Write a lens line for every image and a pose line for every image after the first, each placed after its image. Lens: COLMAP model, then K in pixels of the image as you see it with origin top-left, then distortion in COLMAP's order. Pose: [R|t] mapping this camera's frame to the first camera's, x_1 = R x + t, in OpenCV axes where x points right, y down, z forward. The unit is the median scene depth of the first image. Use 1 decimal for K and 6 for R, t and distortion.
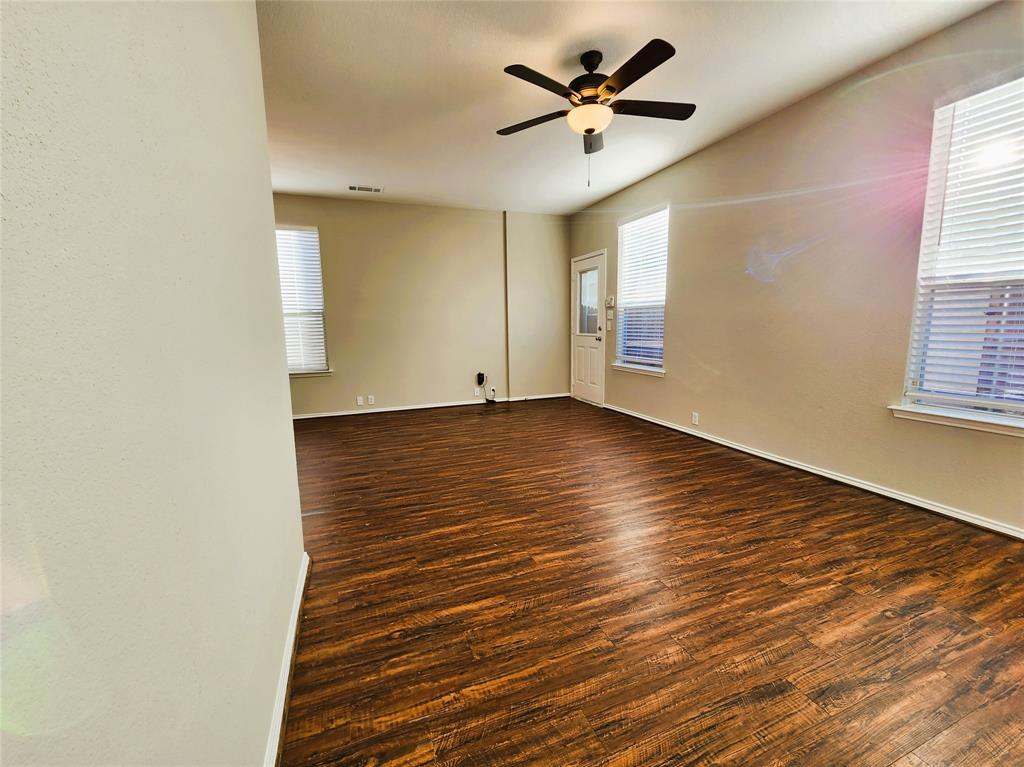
lens RADIAL K [[419.3, 0, 508.0], [0, 419.3, 380.8], [0, 0, 1]] dist [-0.000565, 0.000142]
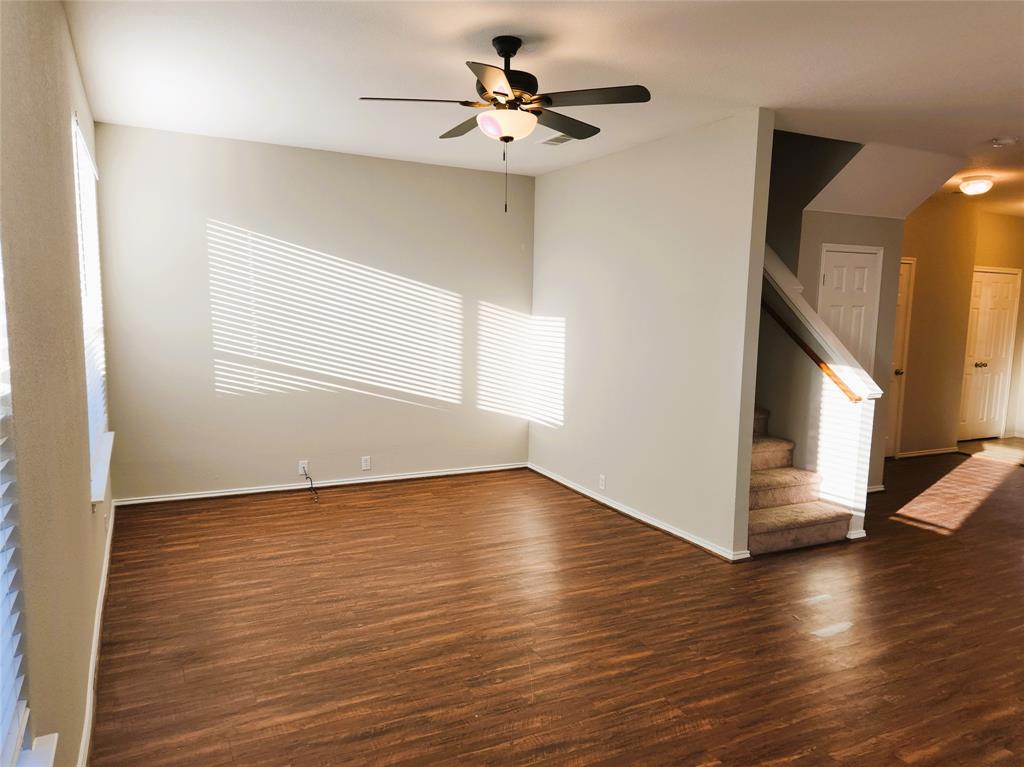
lens RADIAL K [[723.3, 0, 514.6], [0, 723.3, 384.8], [0, 0, 1]] dist [0.071509, -0.069156]
pose [[-0.993258, 0.008834, -0.115586, 0.165431], [-0.020782, 0.967370, 0.252513, -0.247378], [0.114045, 0.253212, -0.960665, 1.167142]]
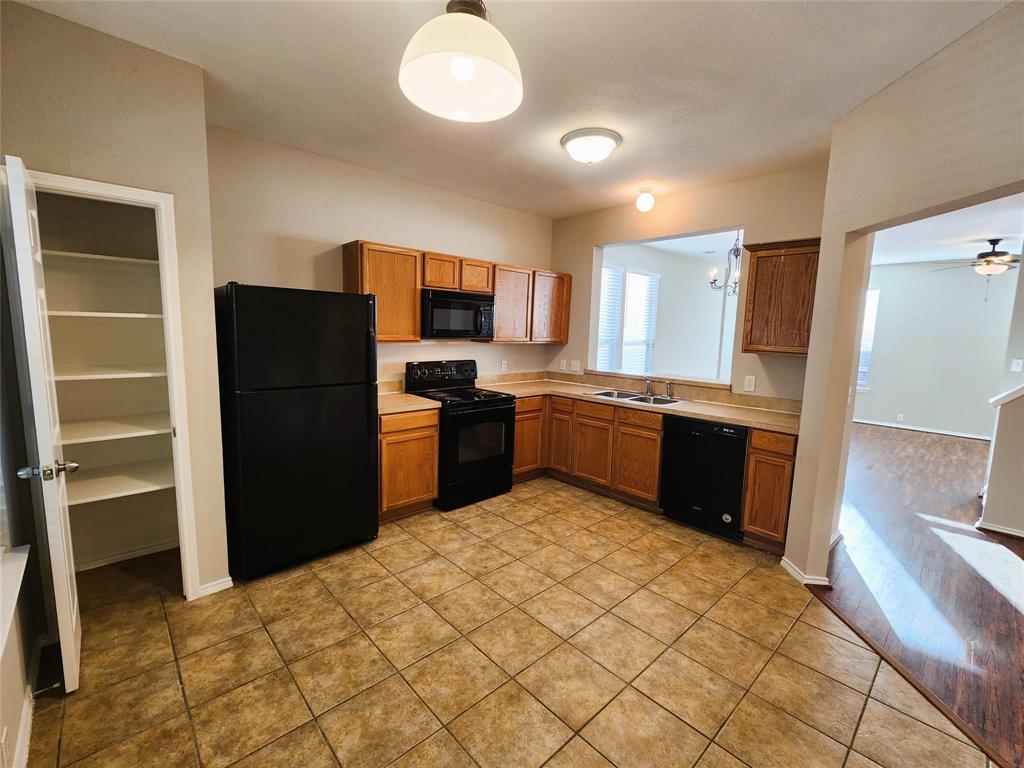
lens RADIAL K [[443.7, 0, 512.0], [0, 443.7, 384.0], [0, 0, 1]] dist [-0.000552, -0.000404]
pose [[0.922993, -0.005428, 0.384778, -1.359717], [0.008260, 0.999950, -0.005707, -0.038780], [-0.384728, 0.008446, 0.922991, -0.036676]]
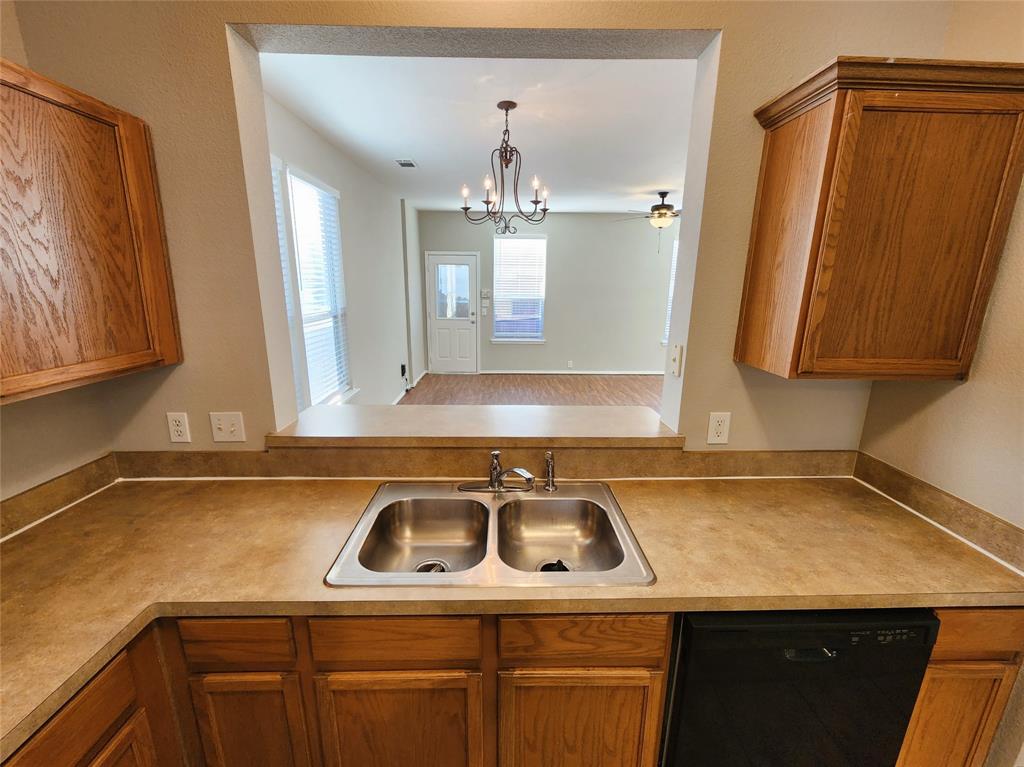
lens RADIAL K [[422.2, 0, 512.0], [0, 422.2, 383.5], [0, 0, 1]] dist [-0.001541, -0.000076]
pose [[0.330129, -0.203478, 0.921744, -1.070999], [0.112080, 0.978032, 0.175762, -0.142168], [-0.937258, 0.045285, 0.345682, 0.496403]]
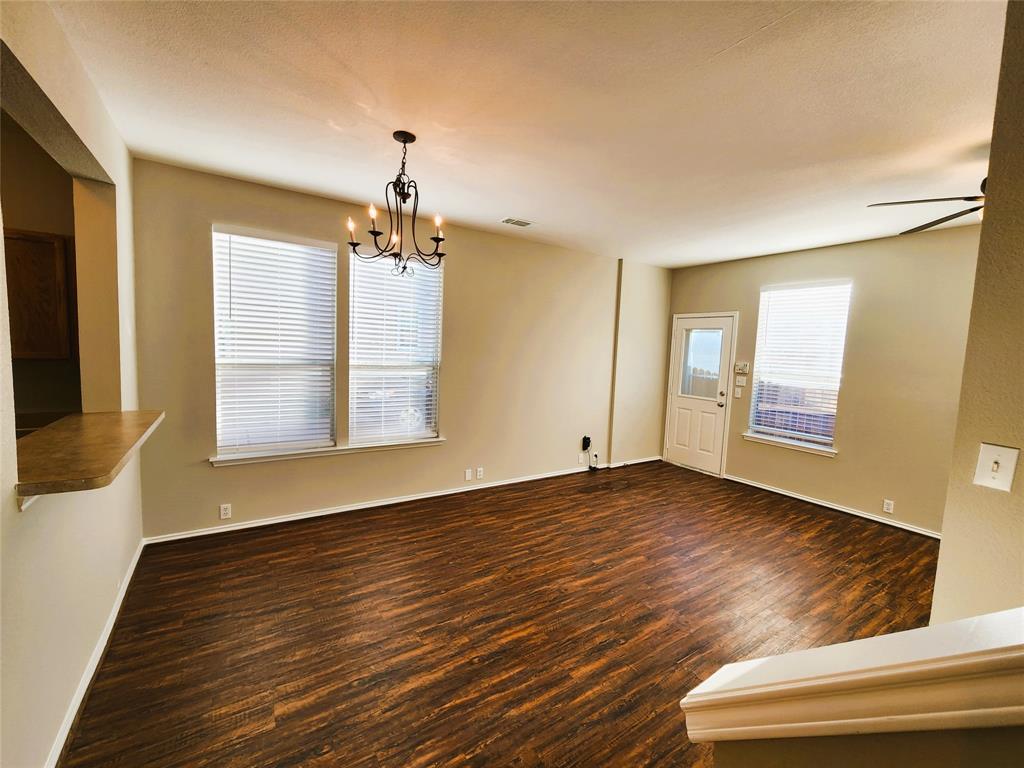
lens RADIAL K [[427.3, 0, 510.8], [0, 427.3, 383.9], [0, 0, 1]] dist [-0.001170, 0.001046]
pose [[0.973793, 0.037661, 0.224296, -0.502117], [-0.027172, 0.998396, -0.049667, -0.094910], [-0.225807, 0.042270, 0.973255, 0.191665]]
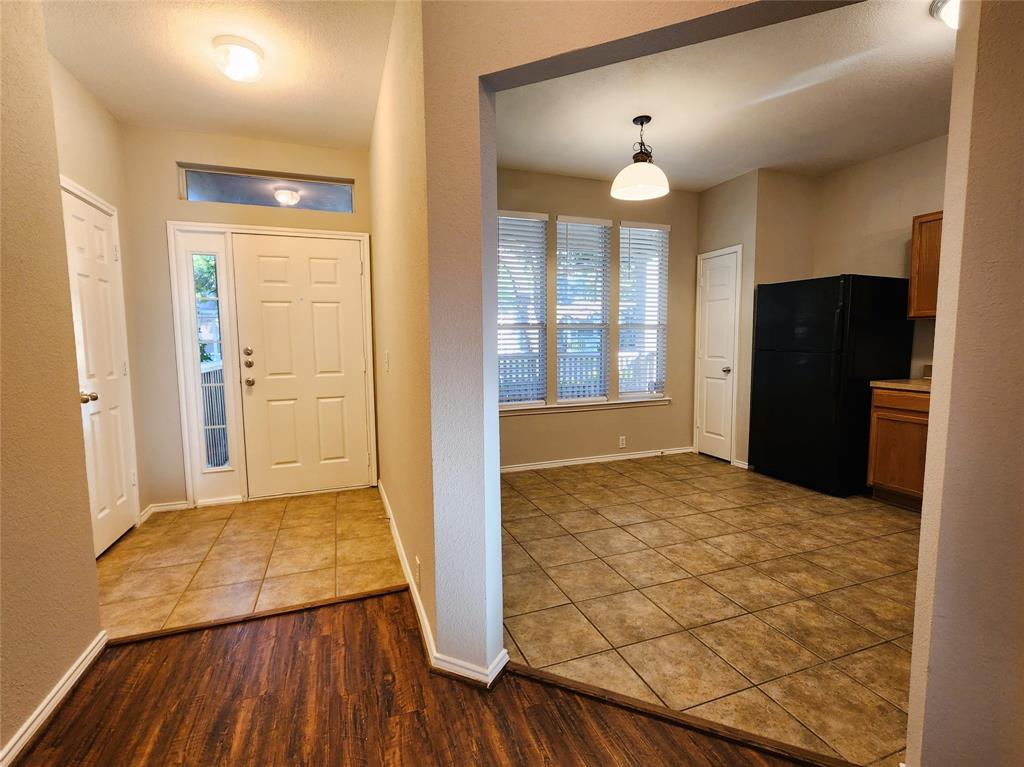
lens RADIAL K [[475.6, 0, 512.0], [0, 475.6, 383.5], [0, 0, 1]] dist [-0.003156, -0.000239]
pose [[0.000717, 0.109482, -0.993988, -0.622555], [-0.128258, 0.985789, 0.108487, -0.013883], [0.991741, 0.127409, 0.014748, 0.076834]]
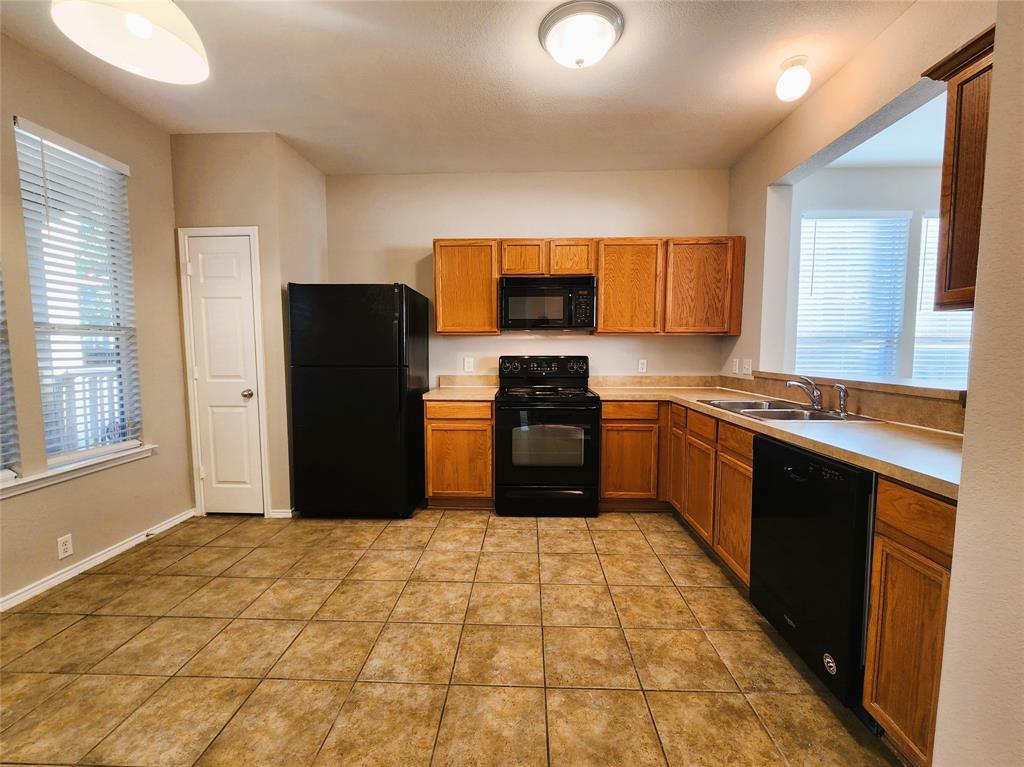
lens RADIAL K [[432.7, 0, 509.9], [0, 432.7, 381.6], [0, 0, 1]] dist [-0.000772, 0.000914]
pose [[0.922501, 0.045878, -0.383259, -0.945114], [-0.066940, 0.996881, -0.041794, -0.010079], [0.380146, 0.064210, 0.922695, 0.069918]]
